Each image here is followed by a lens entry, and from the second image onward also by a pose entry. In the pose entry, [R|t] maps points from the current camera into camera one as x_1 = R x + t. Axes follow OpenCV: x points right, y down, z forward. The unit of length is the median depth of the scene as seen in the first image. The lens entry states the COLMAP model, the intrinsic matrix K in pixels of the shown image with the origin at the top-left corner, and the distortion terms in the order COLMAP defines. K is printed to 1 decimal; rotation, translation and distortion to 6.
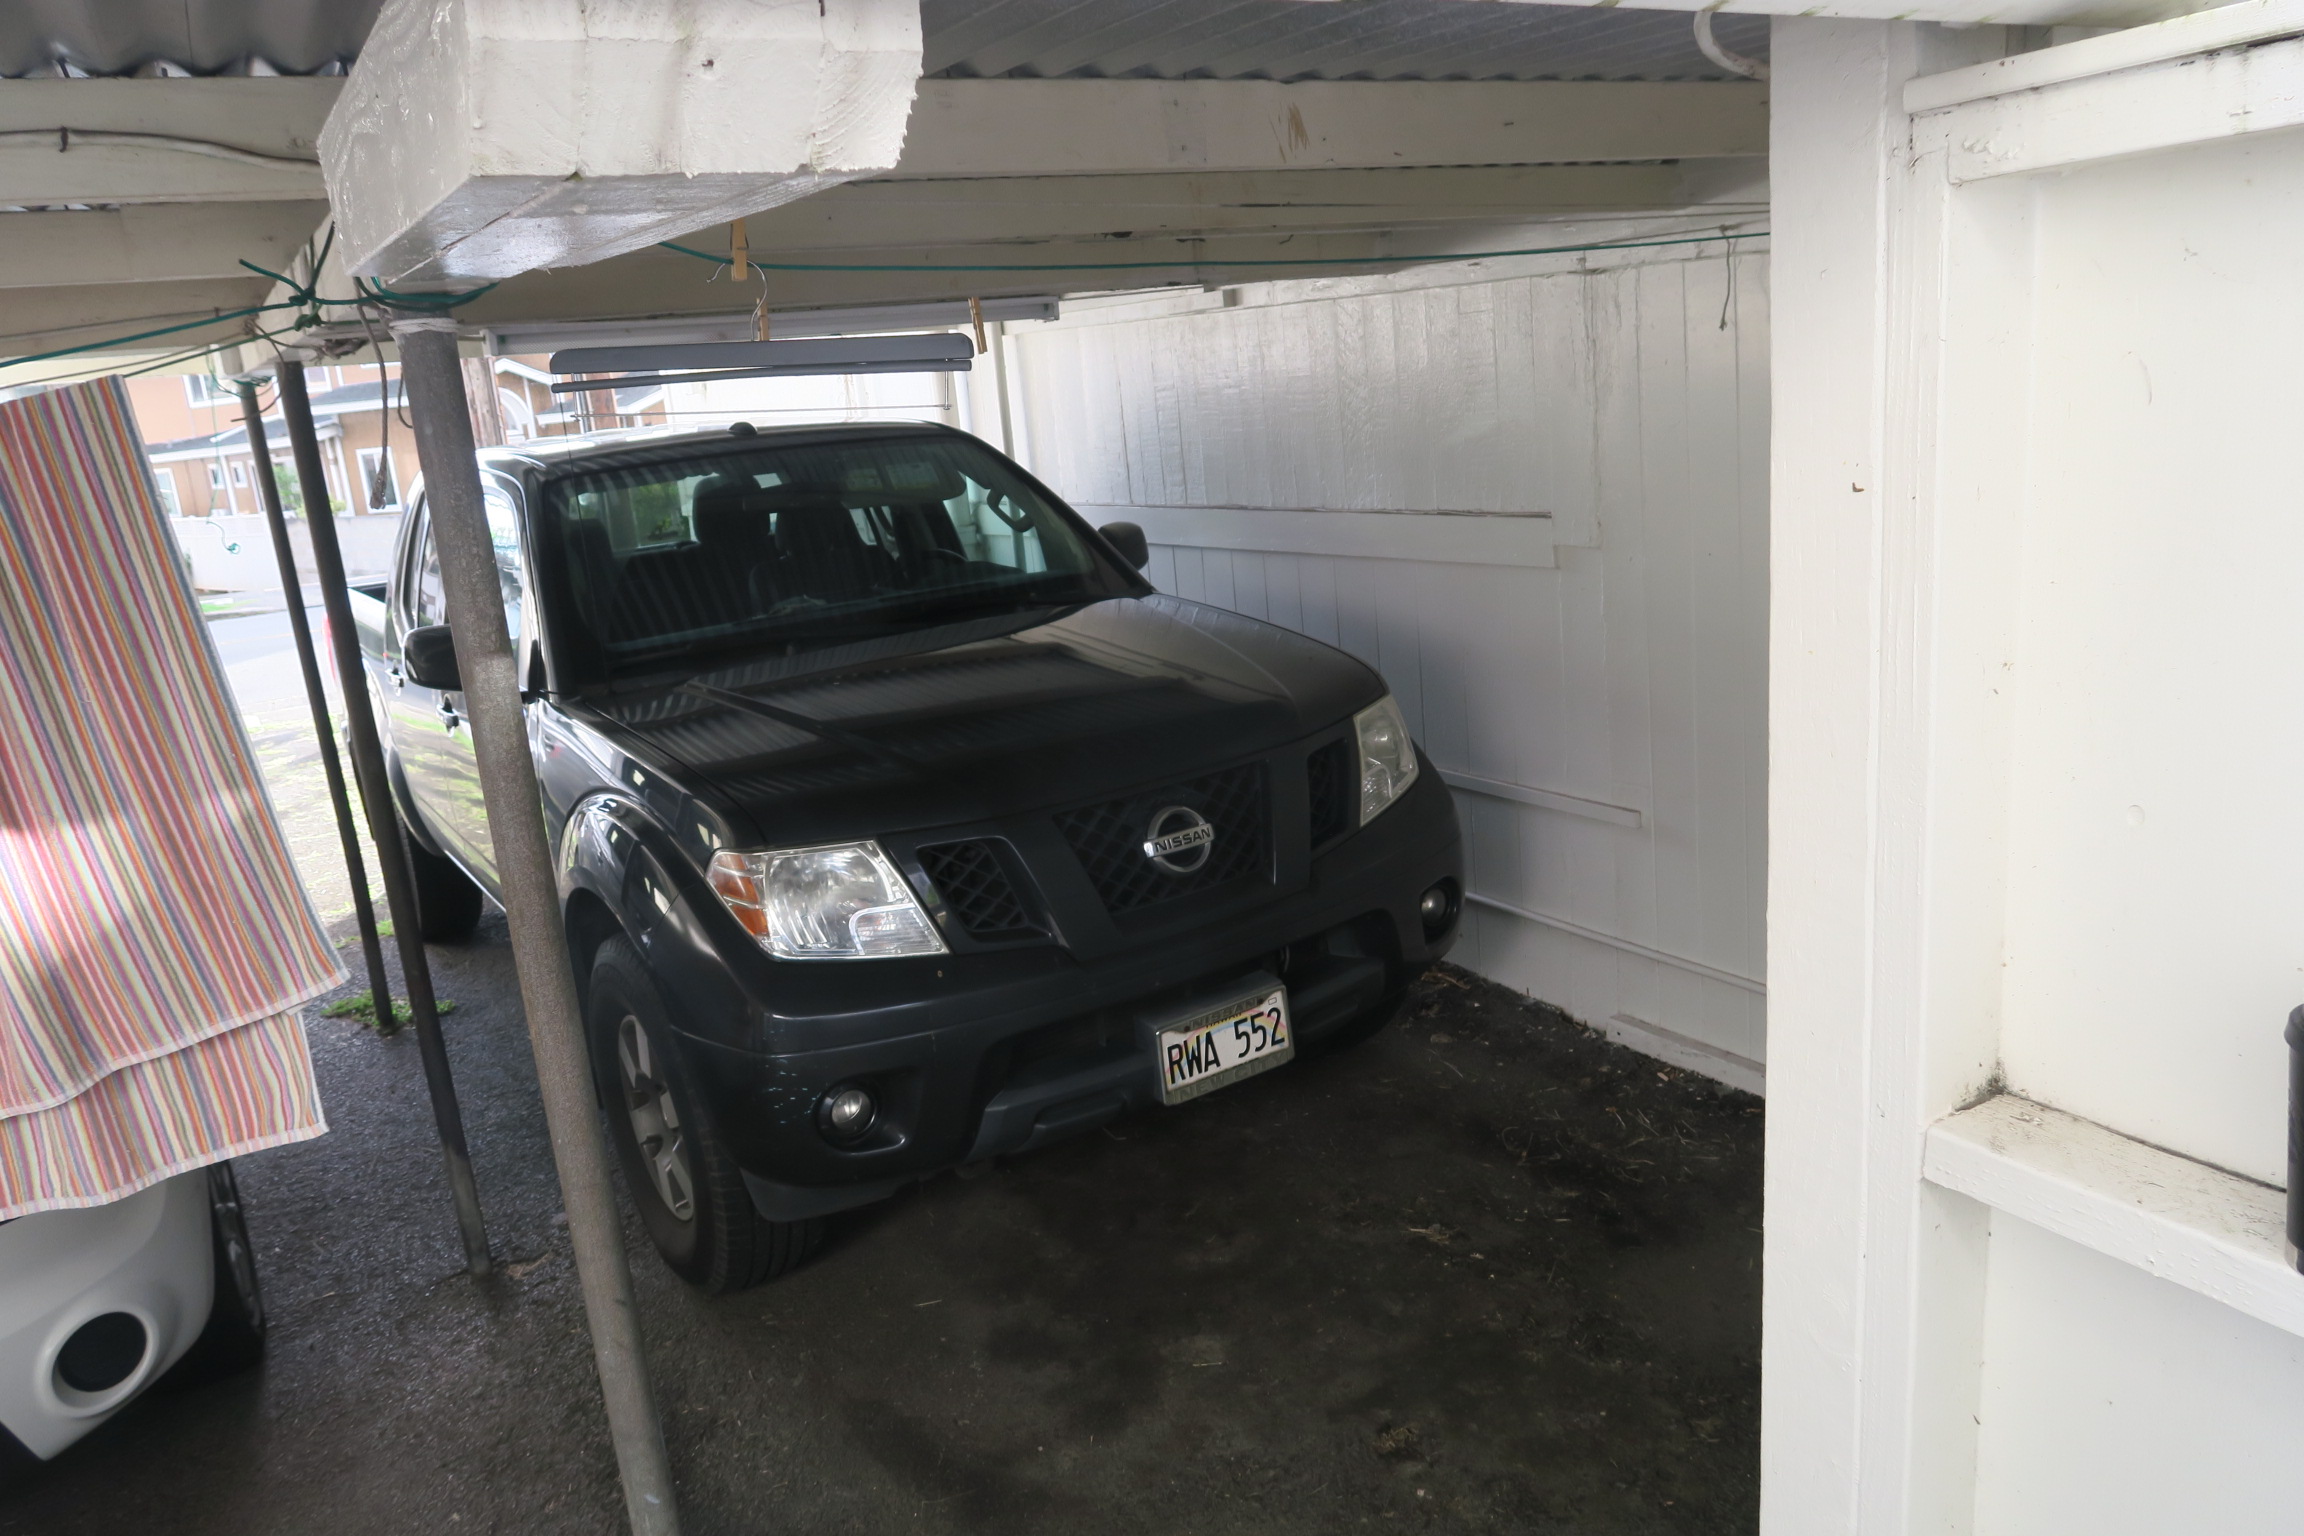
lens RADIAL K [[1570.8, 0, 1142.8], [0, 1570.8, 764.3], [0, 0, 1]] dist [-0.034305, 0.005271]
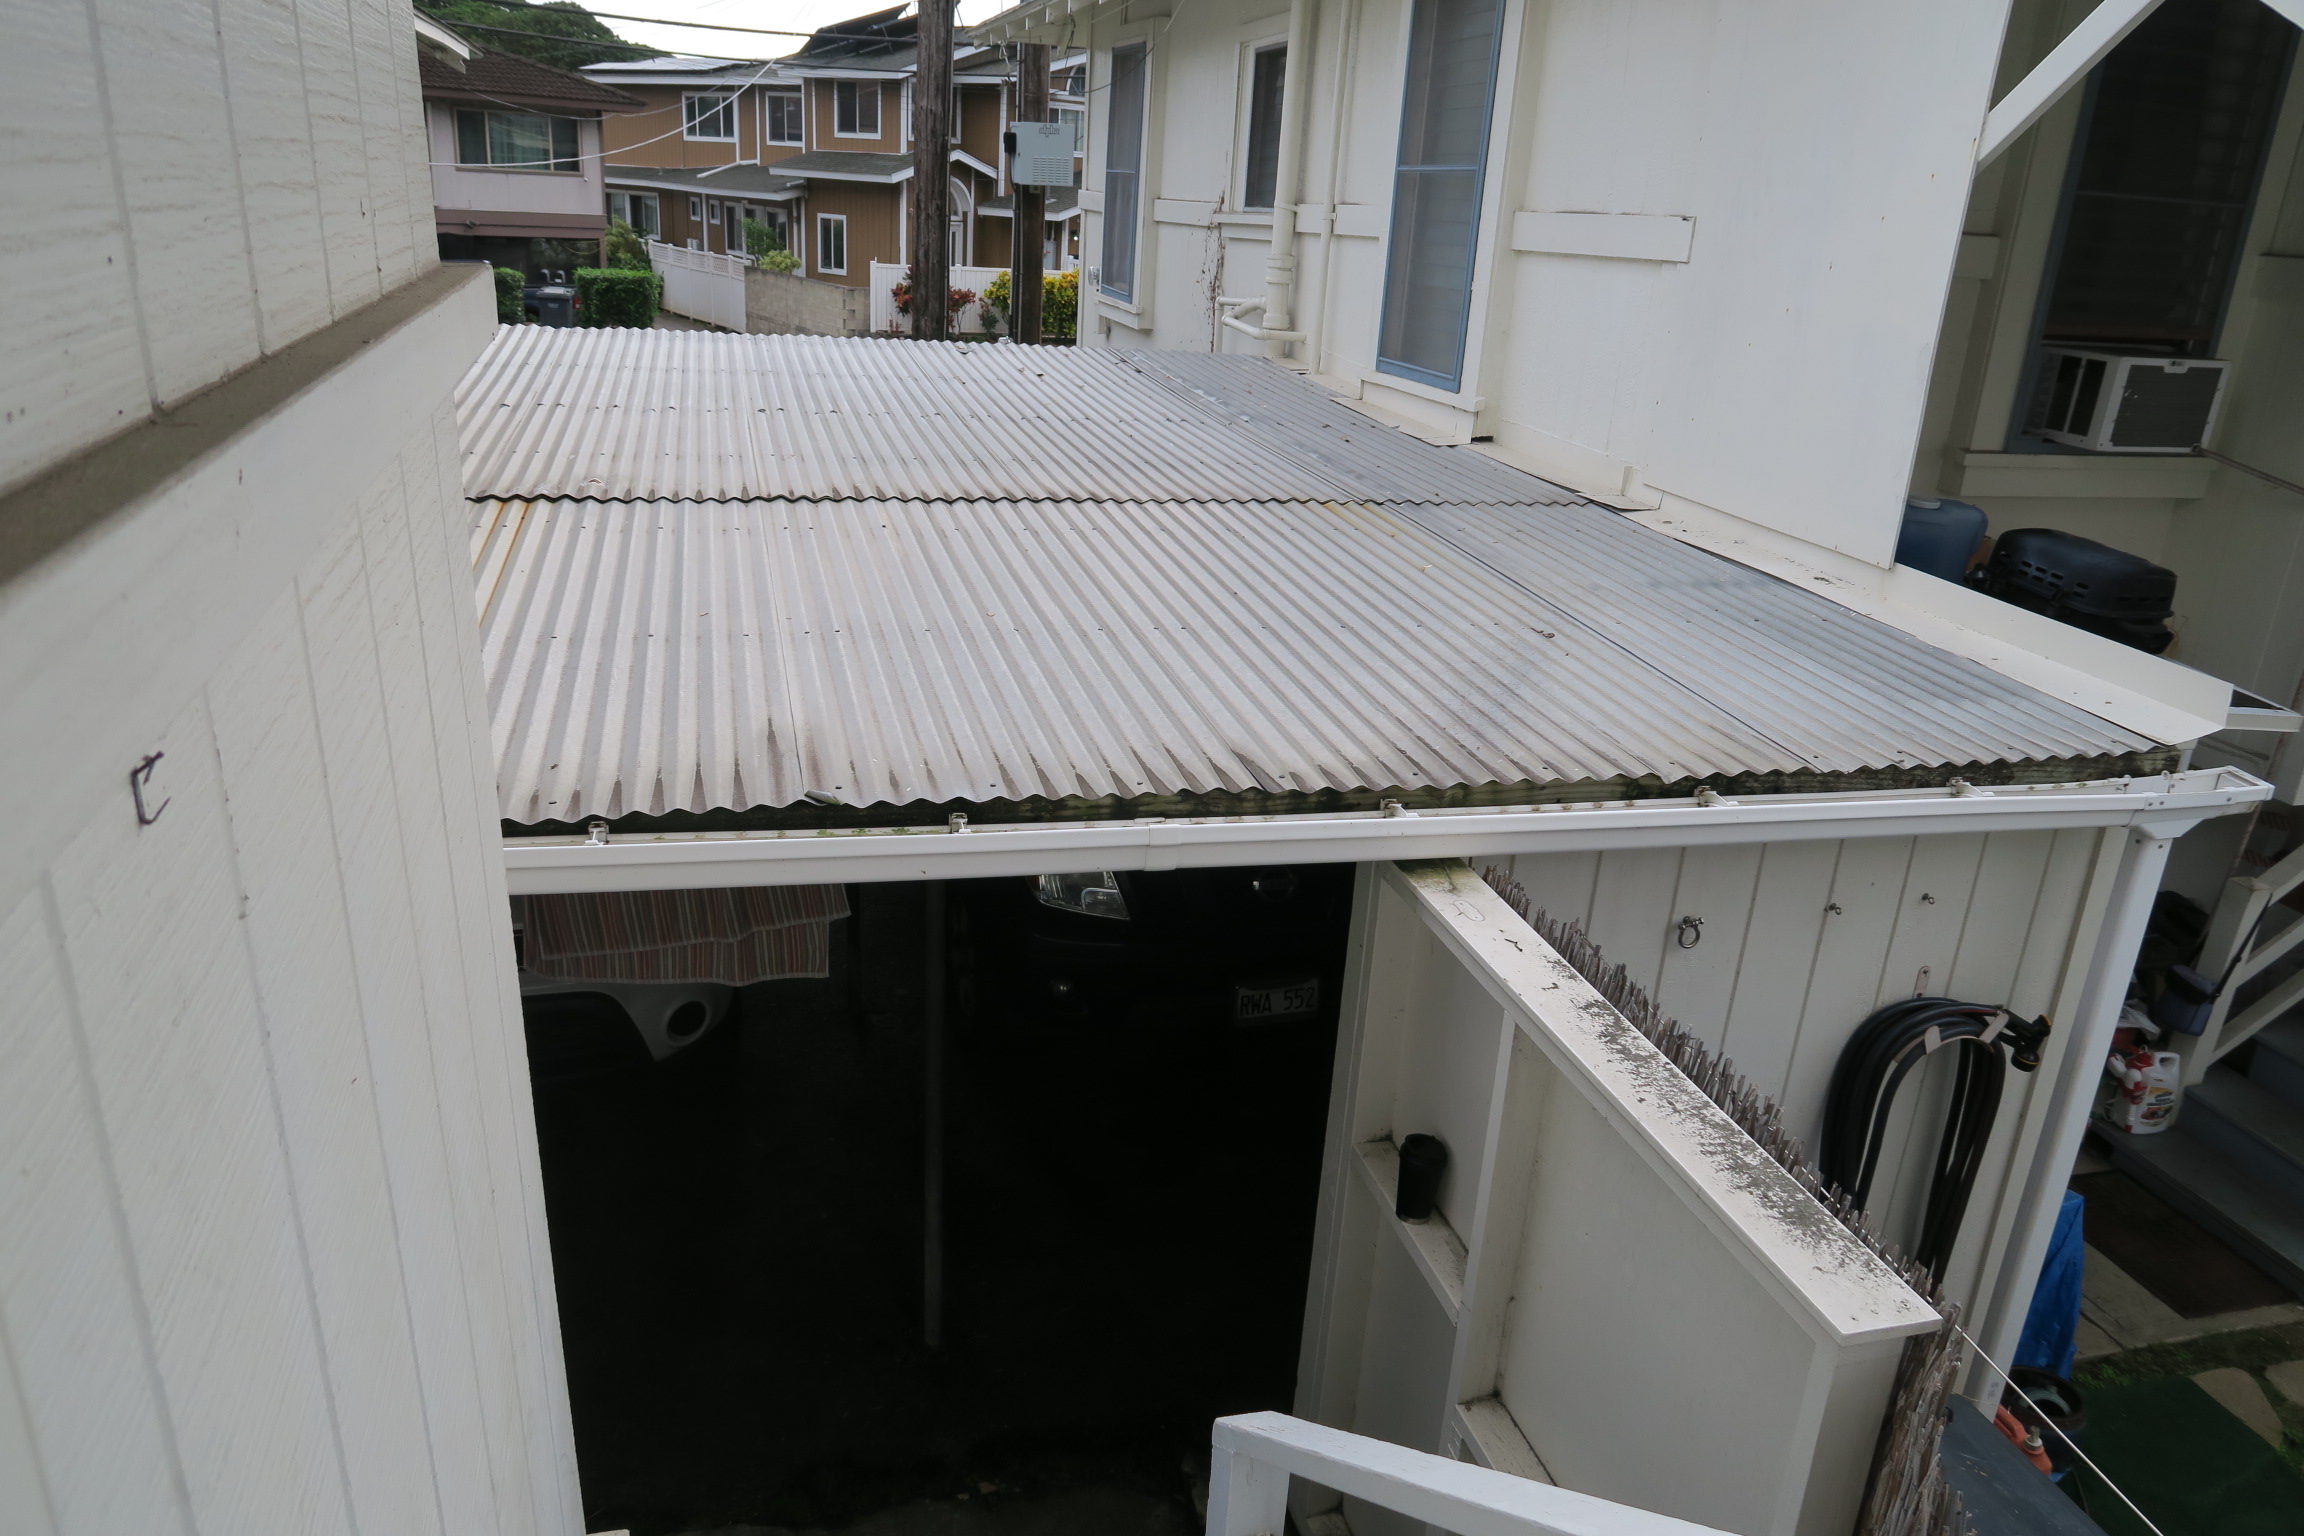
lens RADIAL K [[1570.8, 0, 1142.8], [0, 1570.8, 764.3], [0, 0, 1]] dist [-0.034305, 0.005271]
pose [[0.955687, 0.219909, -0.195708, 0.197465], [-0.194156, 0.970568, 0.142479, -0.302553], [0.221281, -0.098167, 0.970257, -0.713391]]
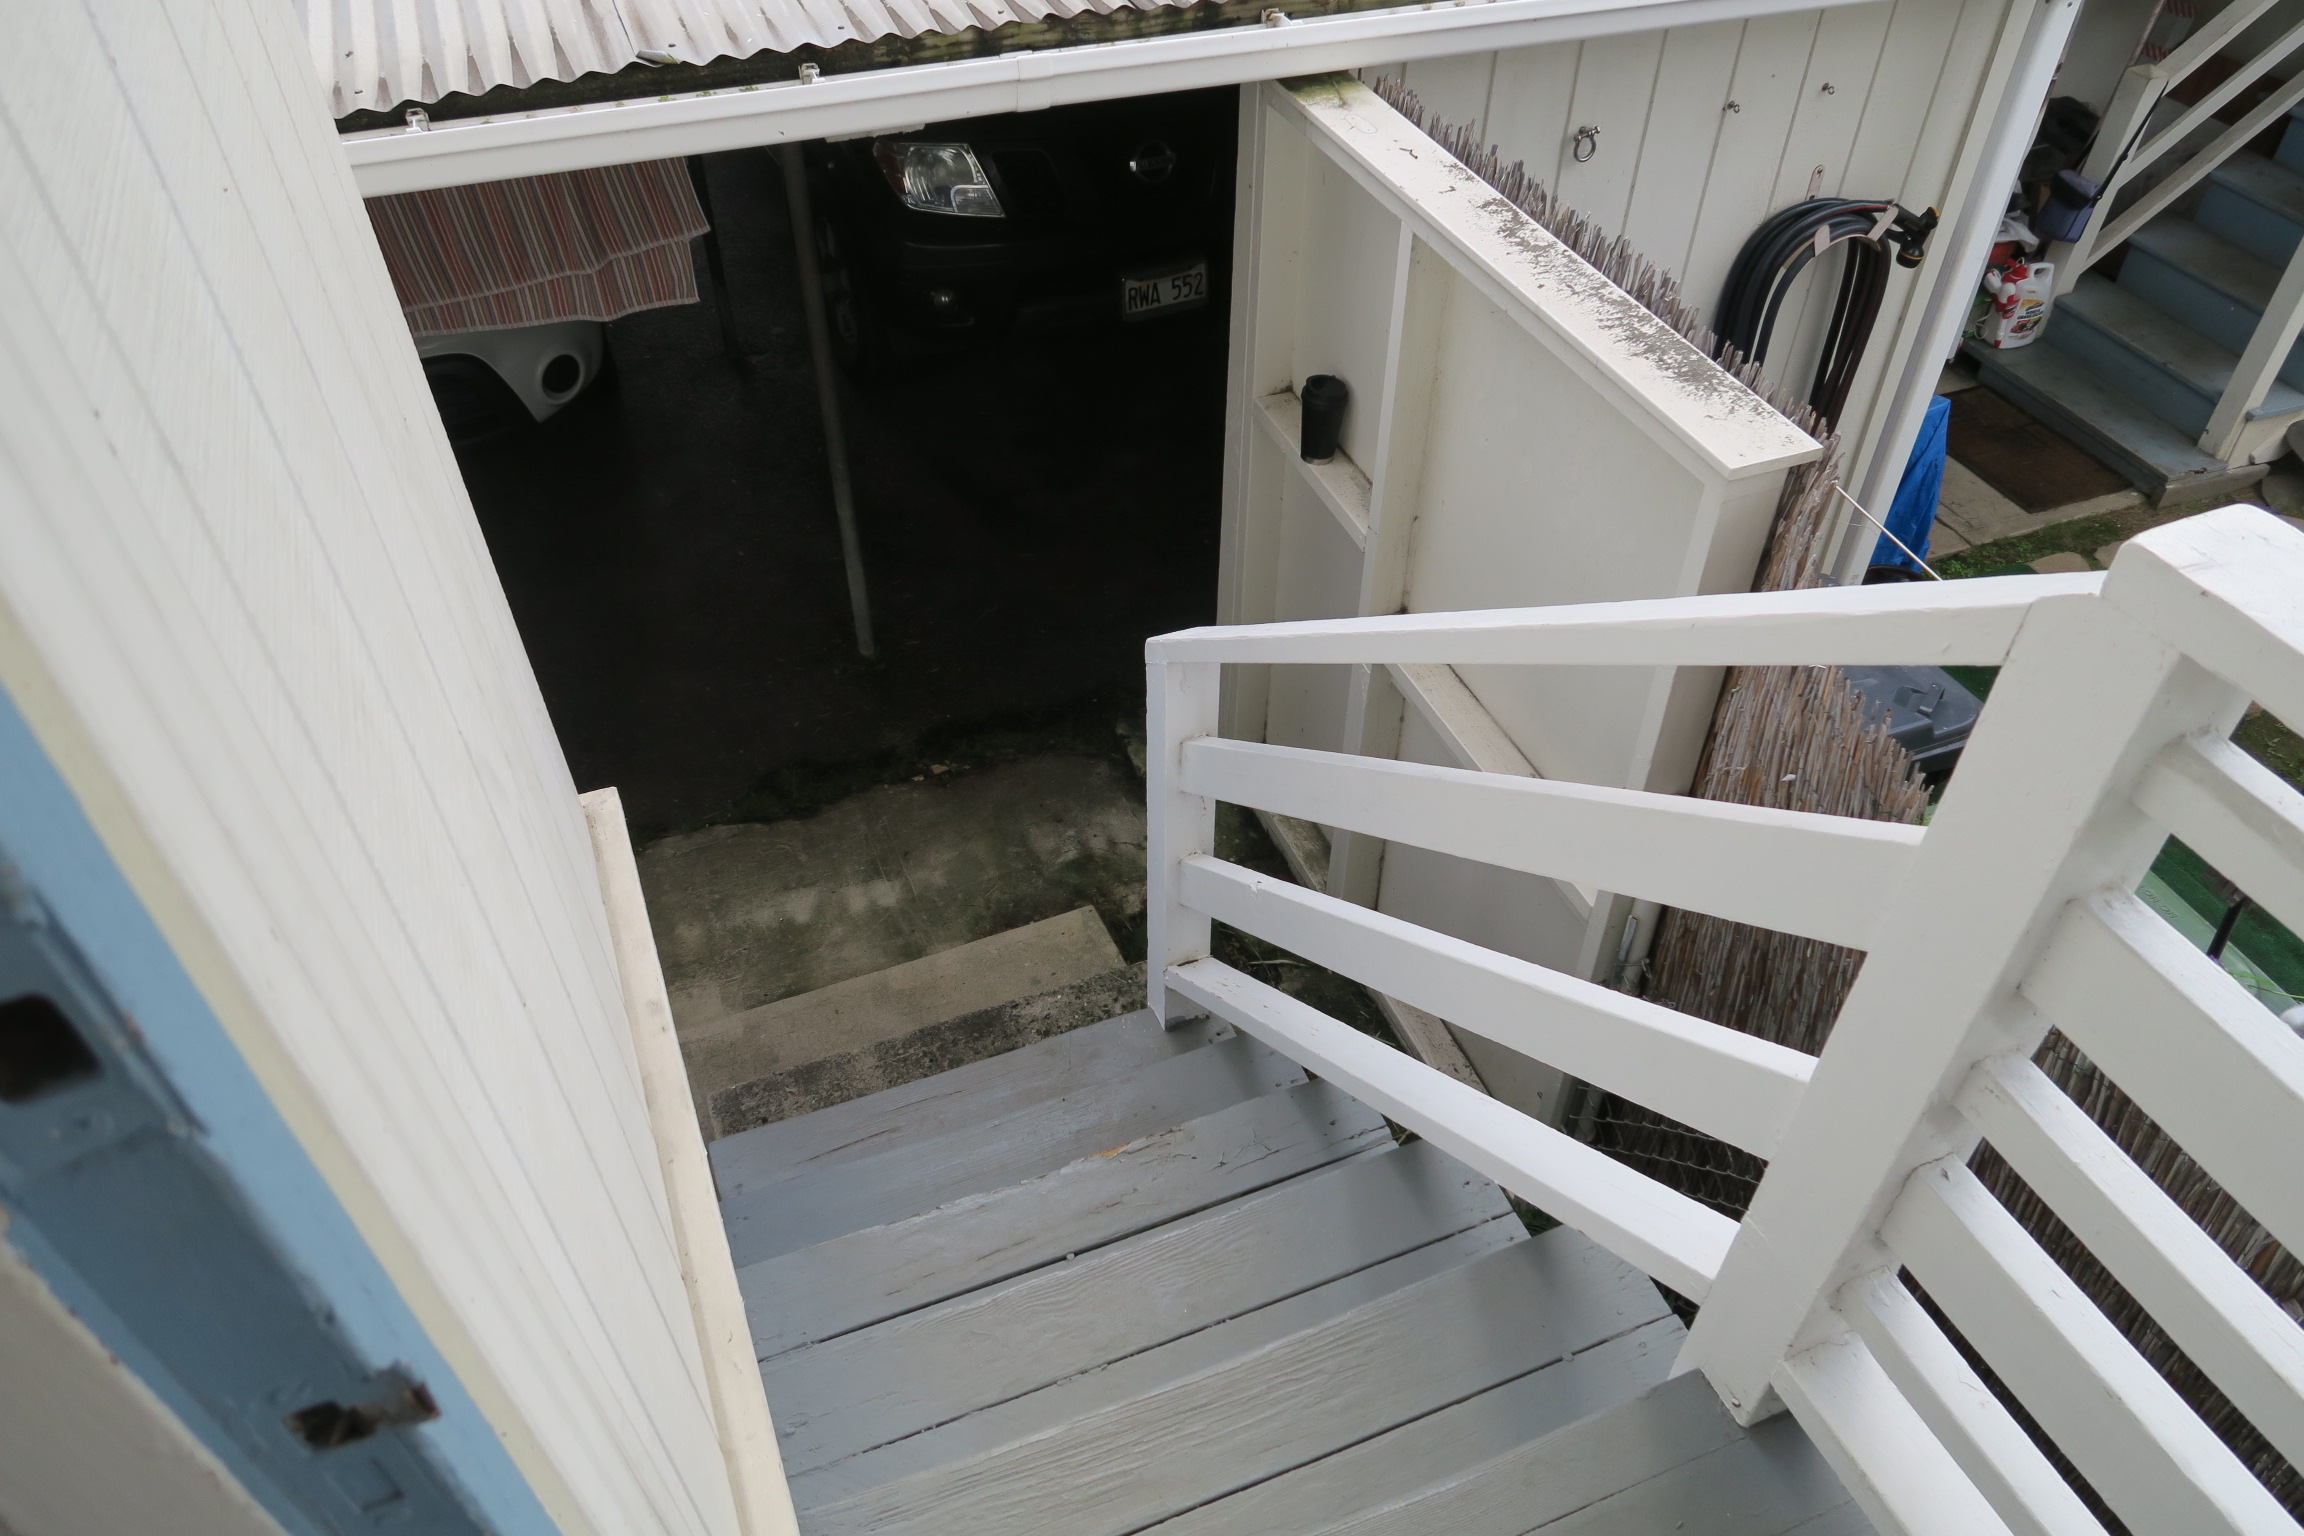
lens RADIAL K [[1570.8, 0, 1142.8], [0, 1570.8, 764.3], [0, 0, 1]] dist [-0.034305, 0.005271]
pose [[0.984884, 0.166162, -0.048934, 0.201139], [-0.118288, 0.851543, 0.510766, -0.253855], [0.126540, -0.497257, 0.858326, -0.730276]]
